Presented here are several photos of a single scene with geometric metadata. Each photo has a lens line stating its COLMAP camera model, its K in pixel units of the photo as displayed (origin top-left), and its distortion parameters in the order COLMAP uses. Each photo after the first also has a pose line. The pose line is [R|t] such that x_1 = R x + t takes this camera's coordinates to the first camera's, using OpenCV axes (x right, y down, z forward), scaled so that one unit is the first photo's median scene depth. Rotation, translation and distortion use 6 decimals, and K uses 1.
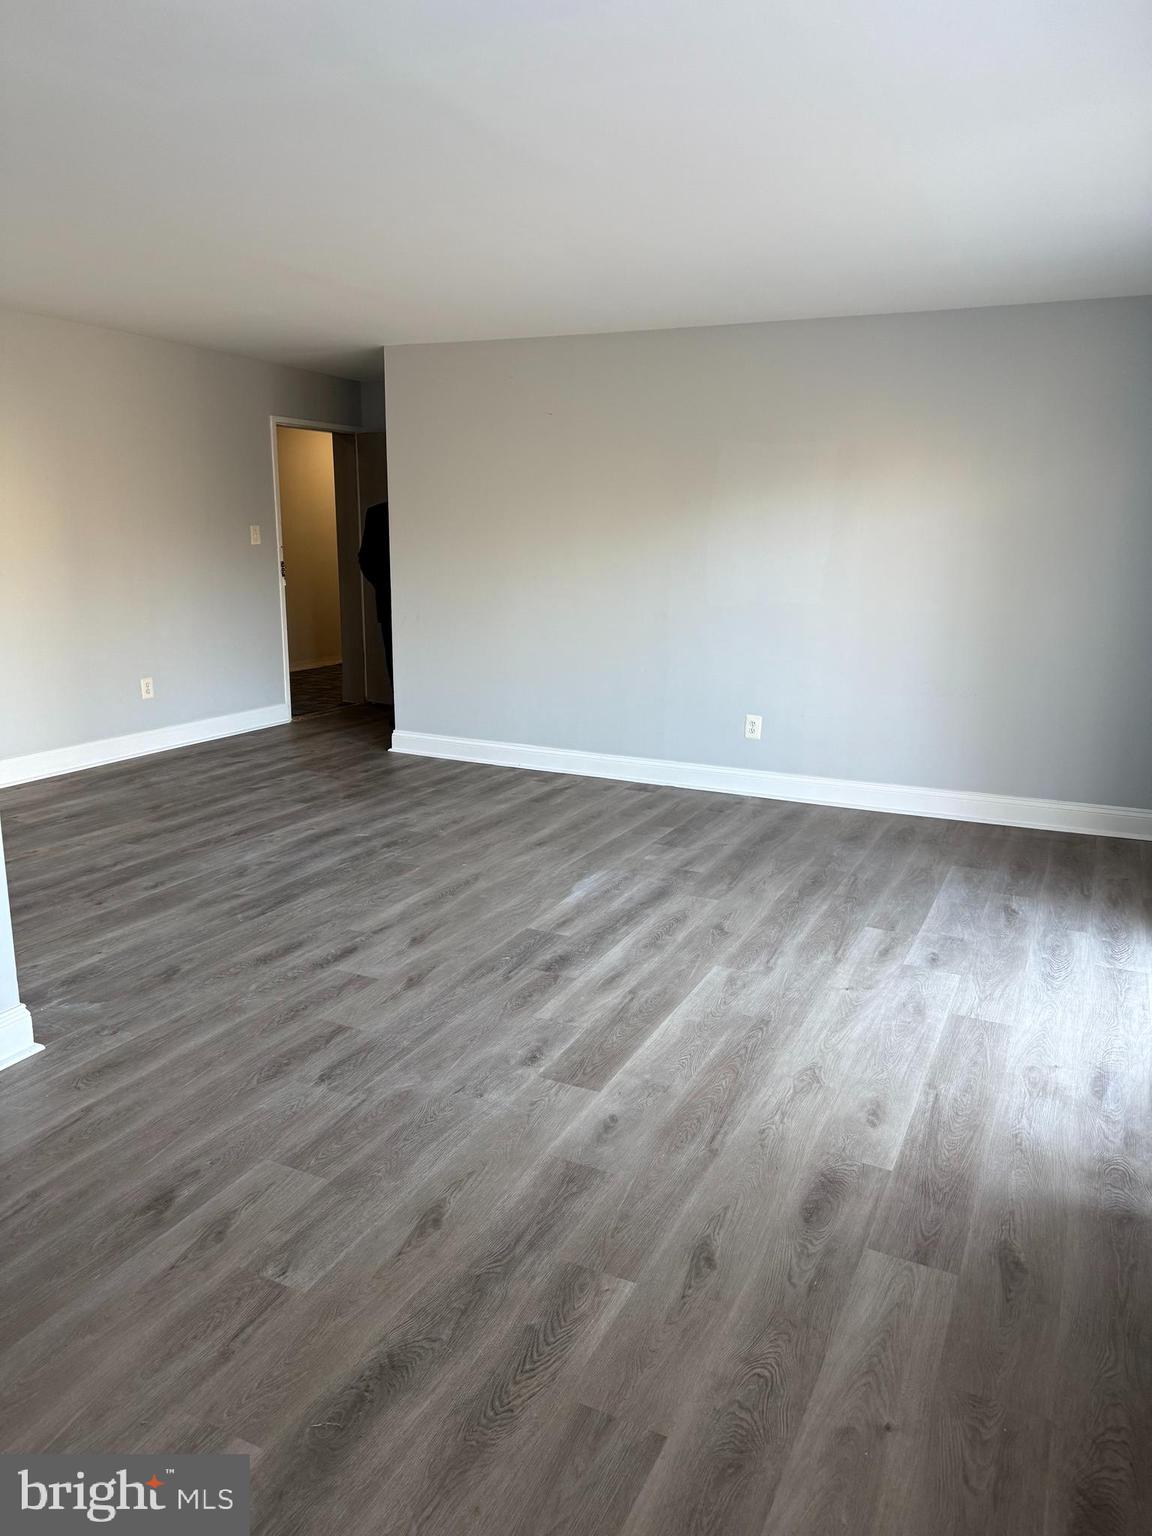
lens RADIAL K [[1084.6, 0, 576.8], [0, 1084.6, 767.1], [0, 0, 1]] dist [0.023452, -0.050755]
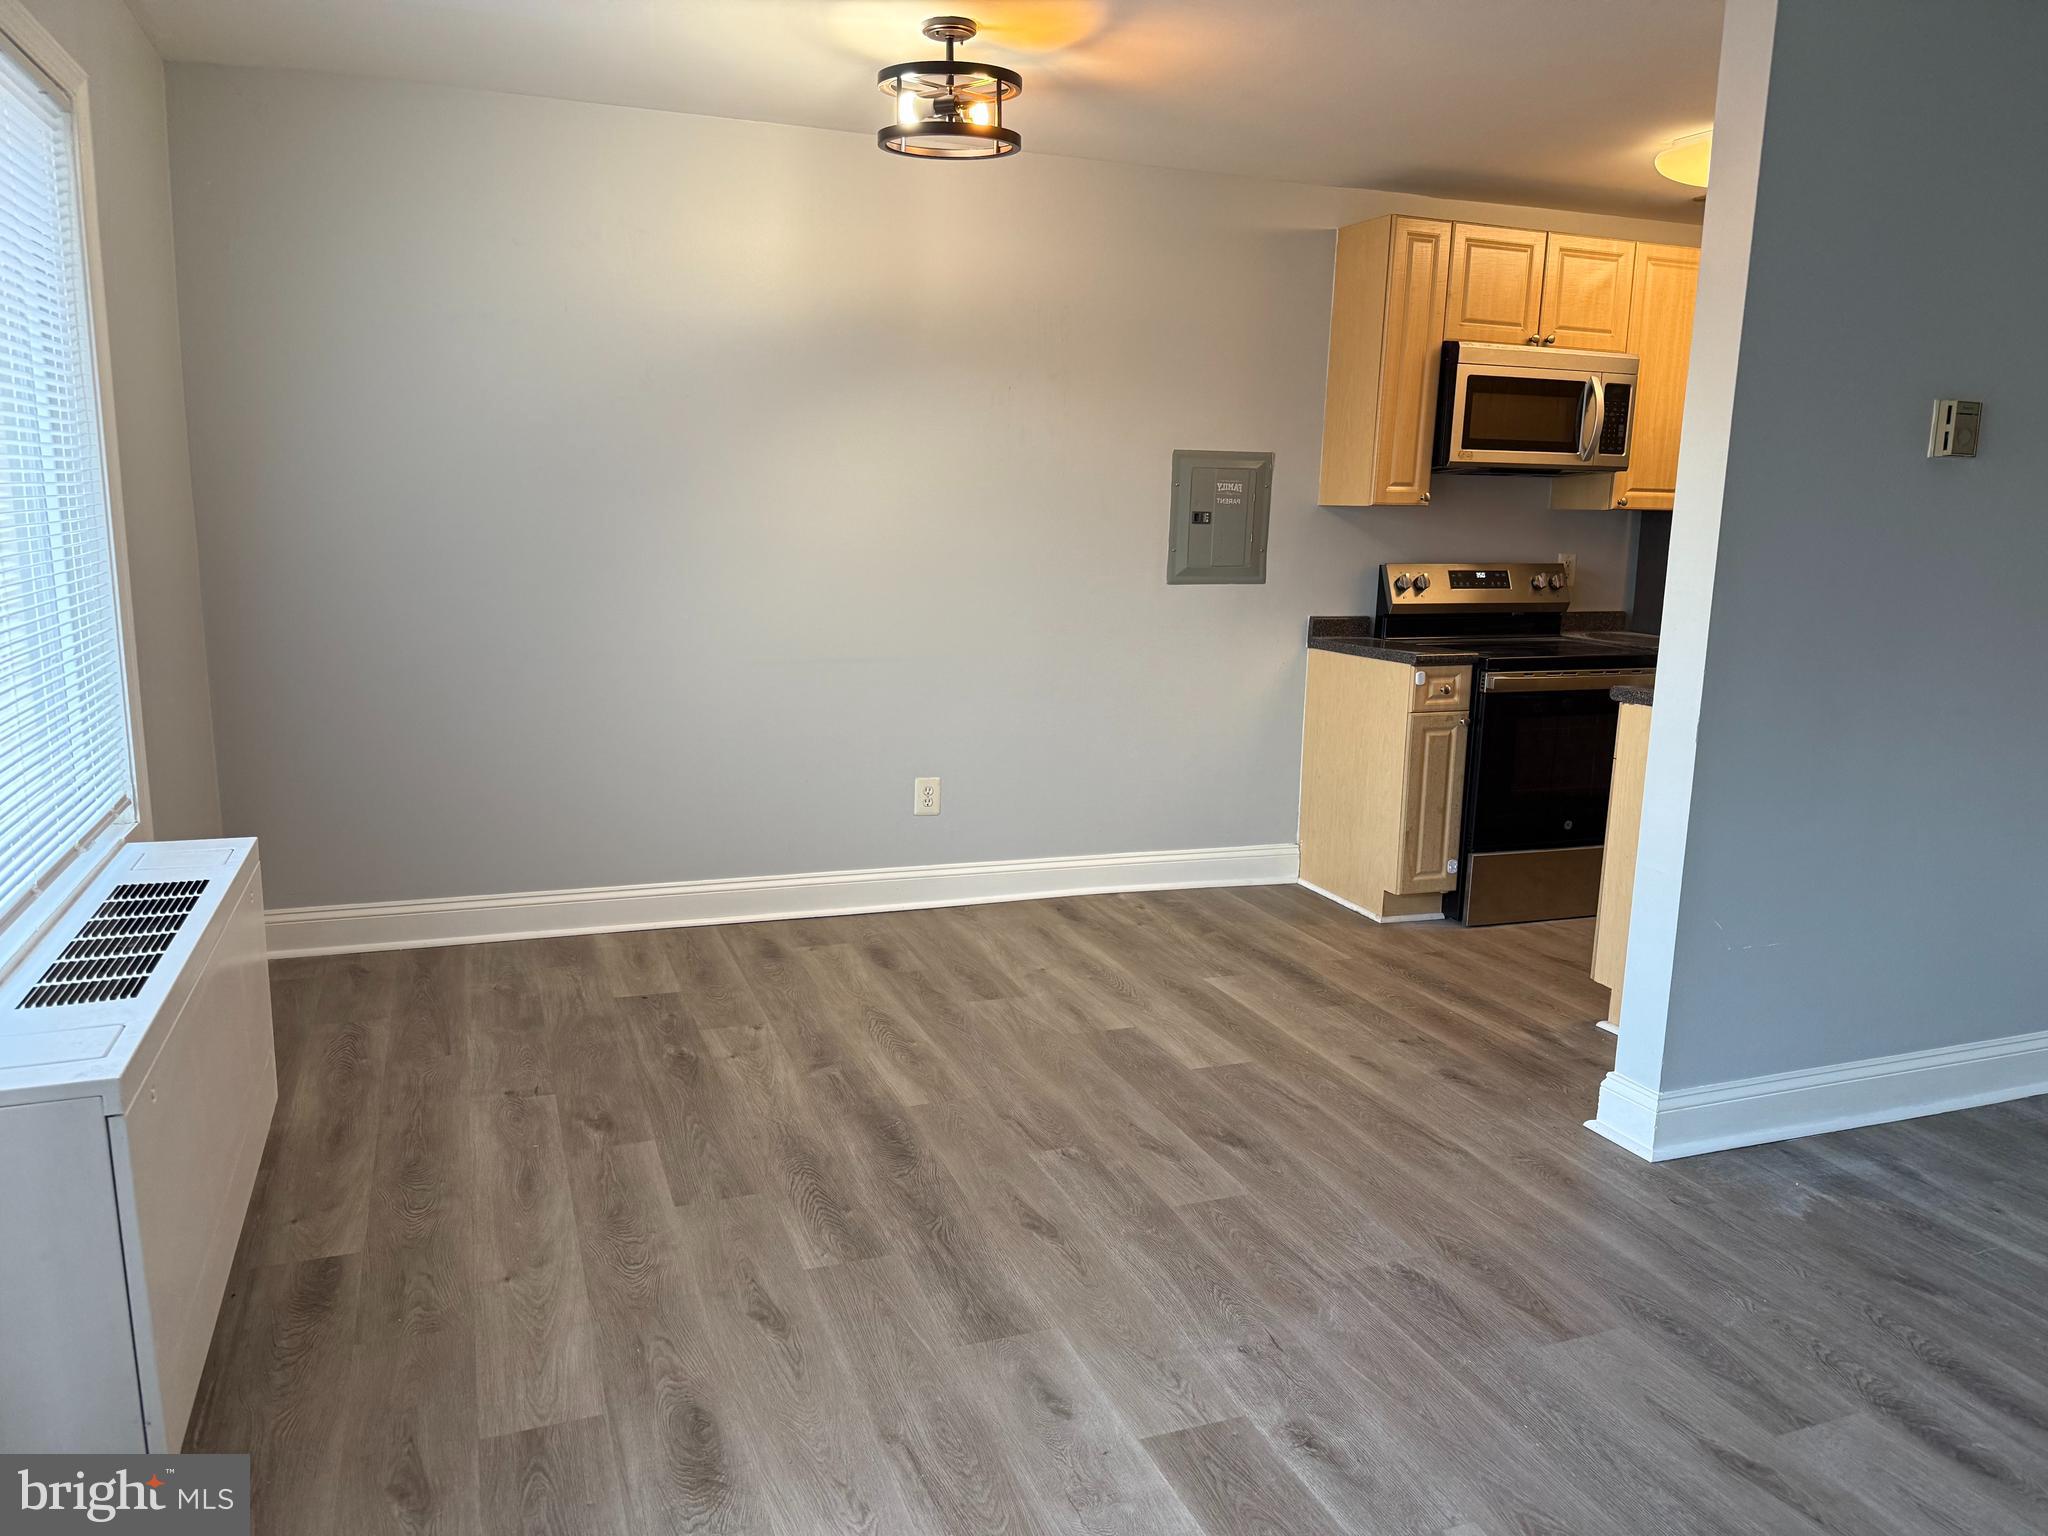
lens RADIAL K [[1446.2, 0, 1019.3], [0, 1446.2, 771.8], [0, 0, 1]] dist [0.023452, -0.050755]
pose [[-0.683596, 0.106834, -0.721999, 0.720522], [-0.192456, 0.927833, 0.319511, -0.326920], [0.704029, 0.357370, -0.613702, 1.604329]]
